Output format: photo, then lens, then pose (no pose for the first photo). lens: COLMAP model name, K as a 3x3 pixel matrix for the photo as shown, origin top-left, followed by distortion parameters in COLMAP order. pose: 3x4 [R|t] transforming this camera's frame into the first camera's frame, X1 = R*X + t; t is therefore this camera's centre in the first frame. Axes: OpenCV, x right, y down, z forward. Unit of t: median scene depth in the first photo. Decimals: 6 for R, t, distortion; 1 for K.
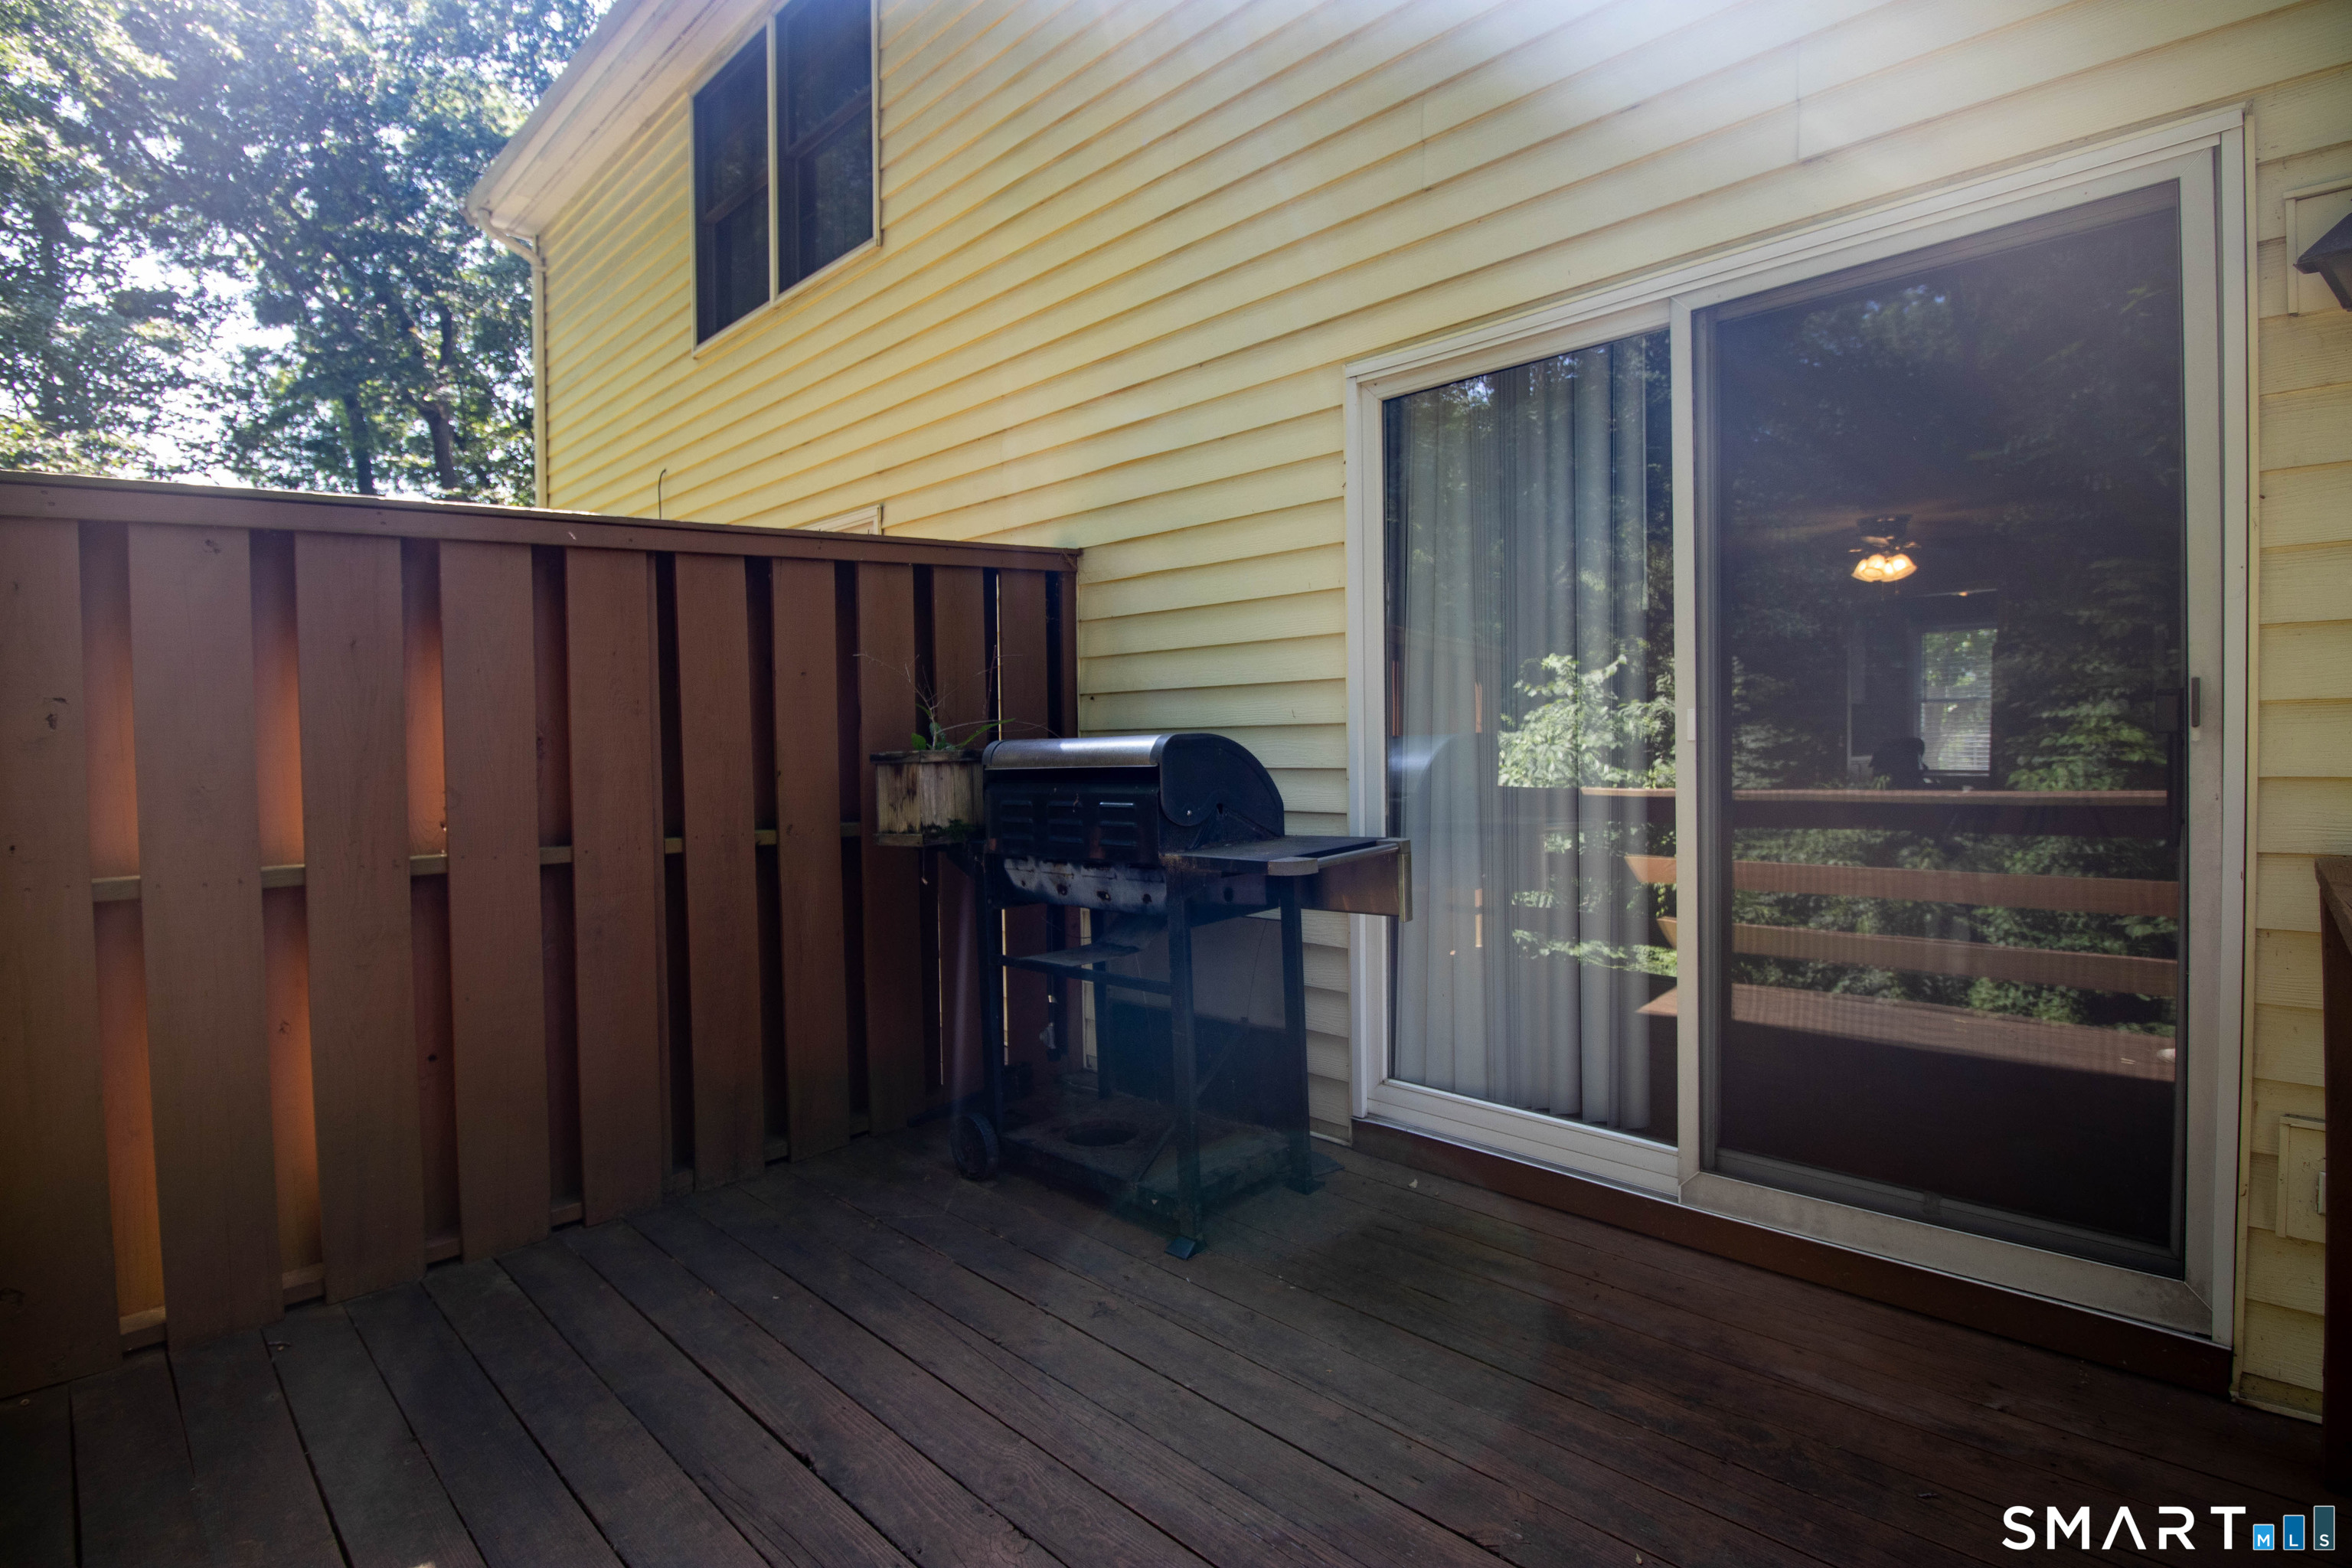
lens RADIAL K [[1128.8, 0, 1177.3], [0, 1128.8, 773.0], [0, 0, 1]] dist [0.001244, -0.000645]
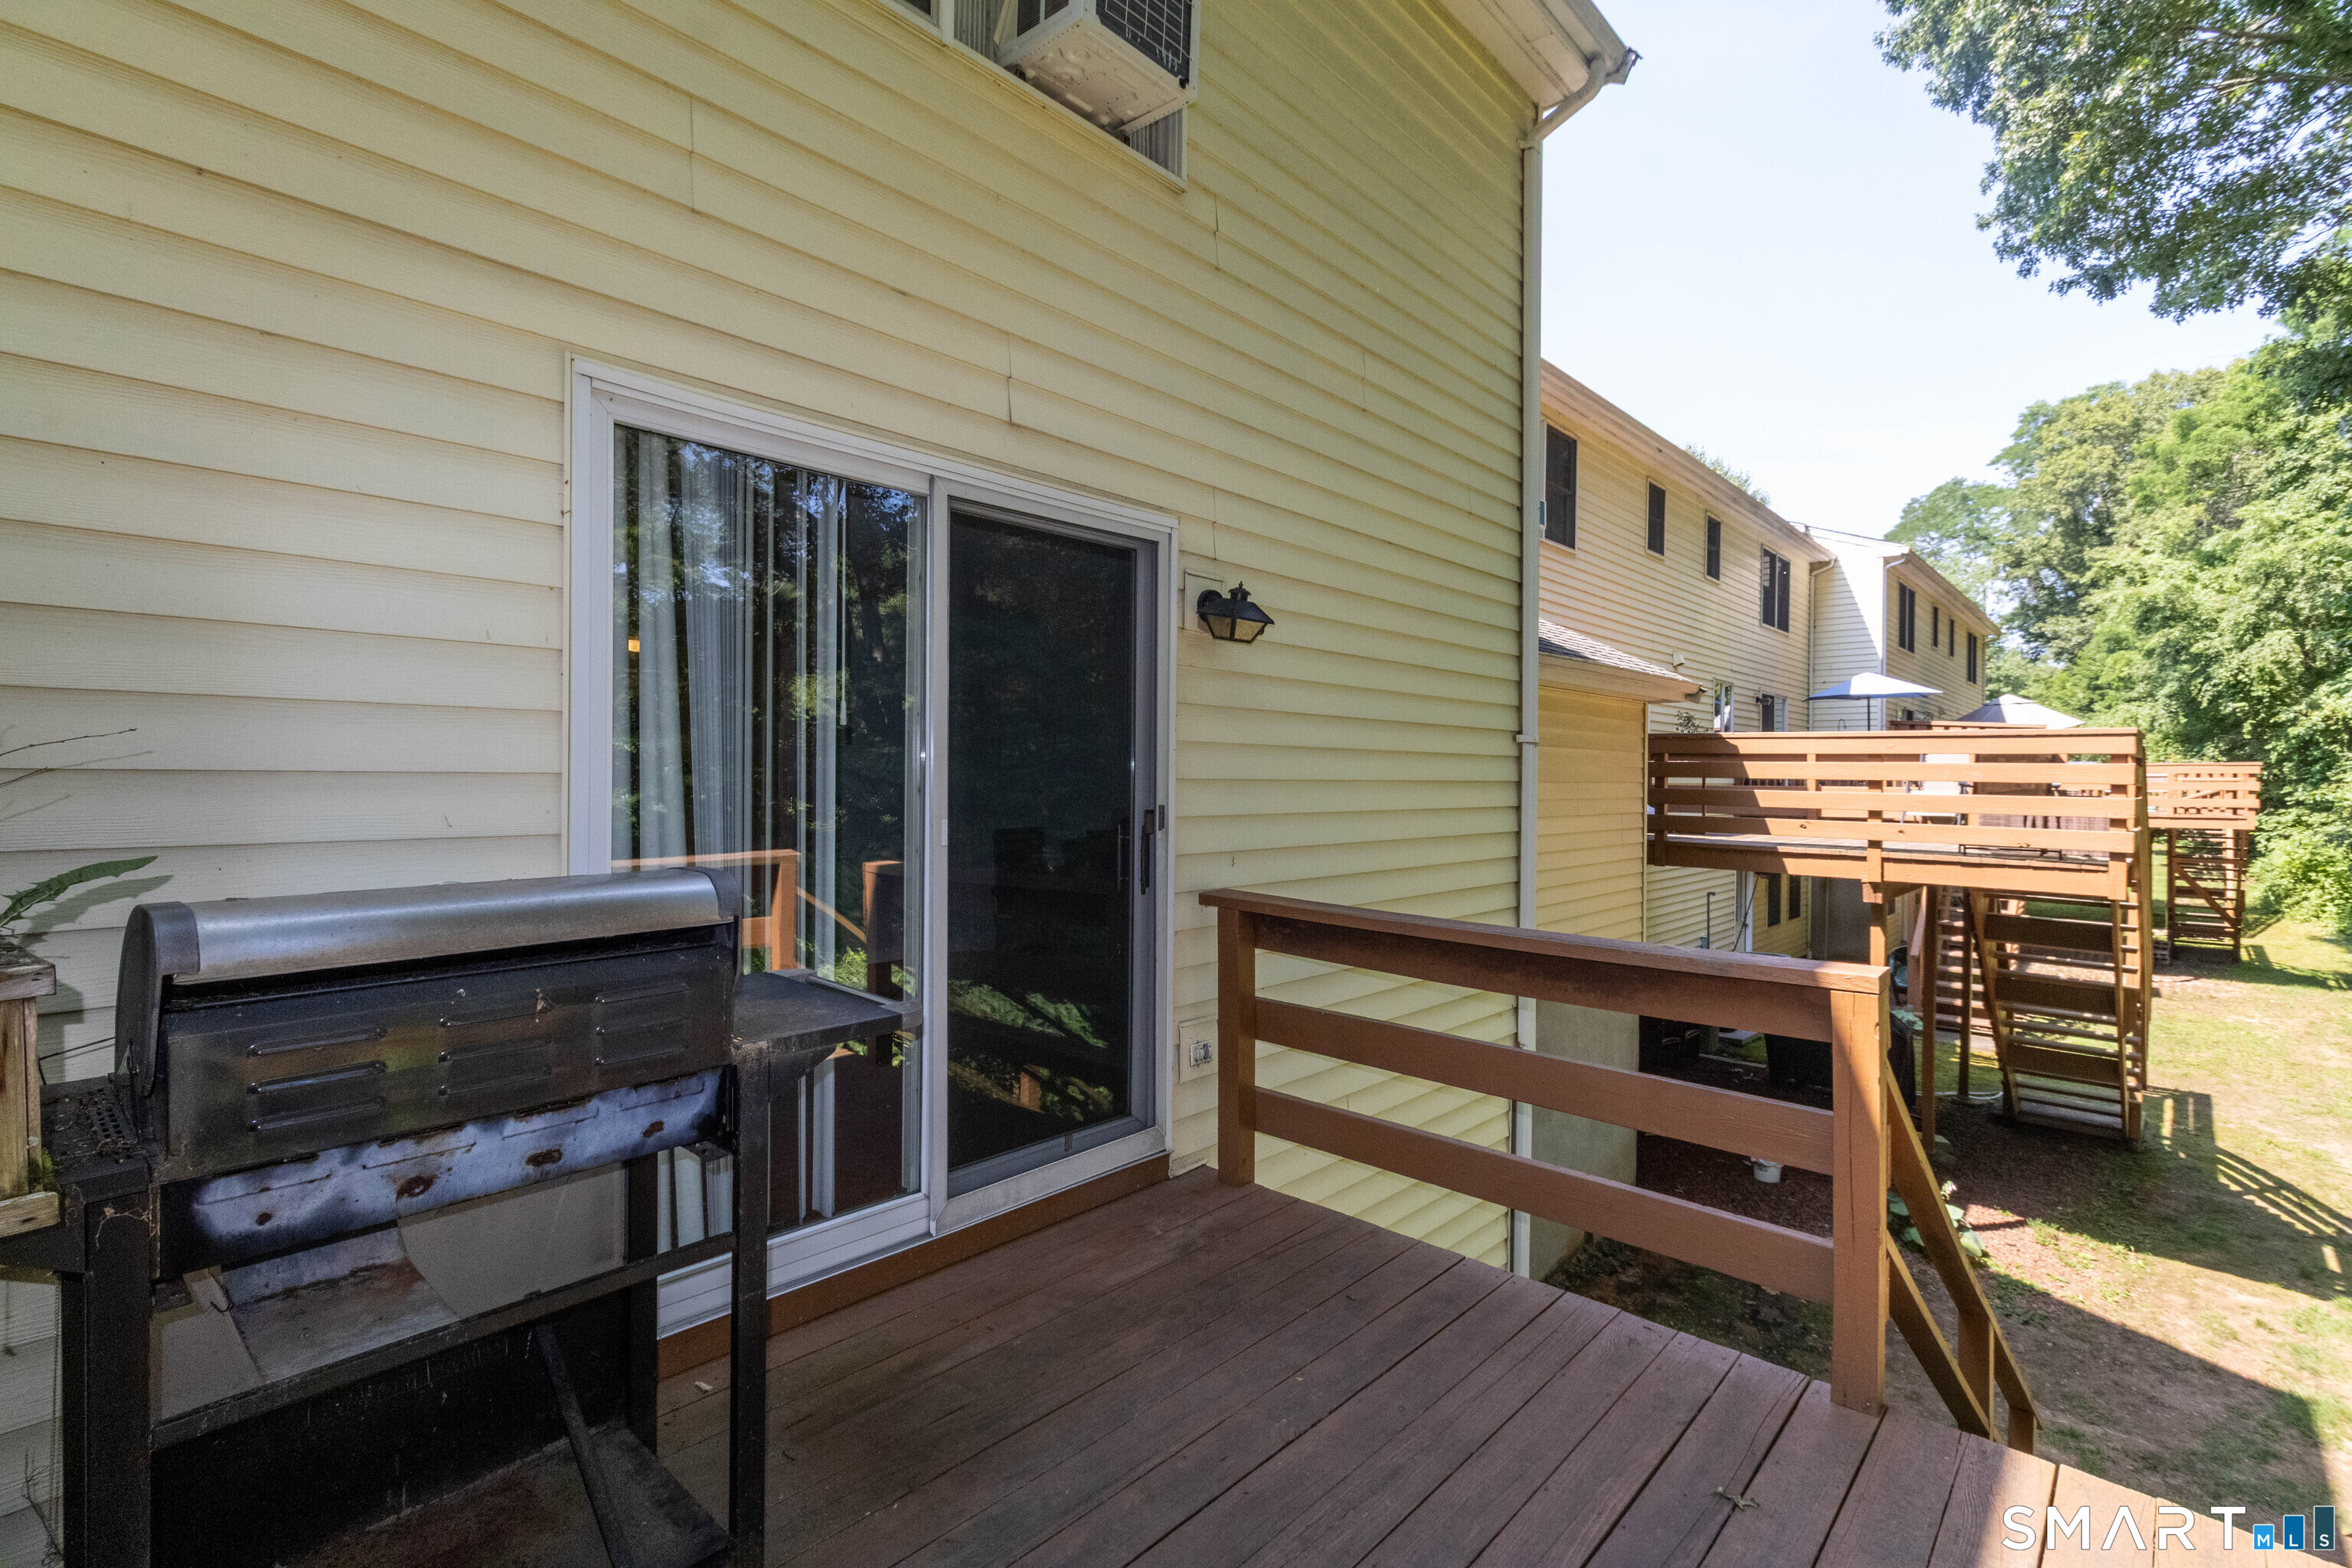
lens RADIAL K [[1128.8, 0, 1177.3], [0, 1128.8, 773.0], [0, 0, 1]] dist [0.001244, -0.000645]
pose [[-0.043503, 0.009770, 0.999006, -0.894207], [0.019754, 0.999765, -0.008918, -0.105039], [-0.998858, 0.019346, -0.043686, 0.939930]]
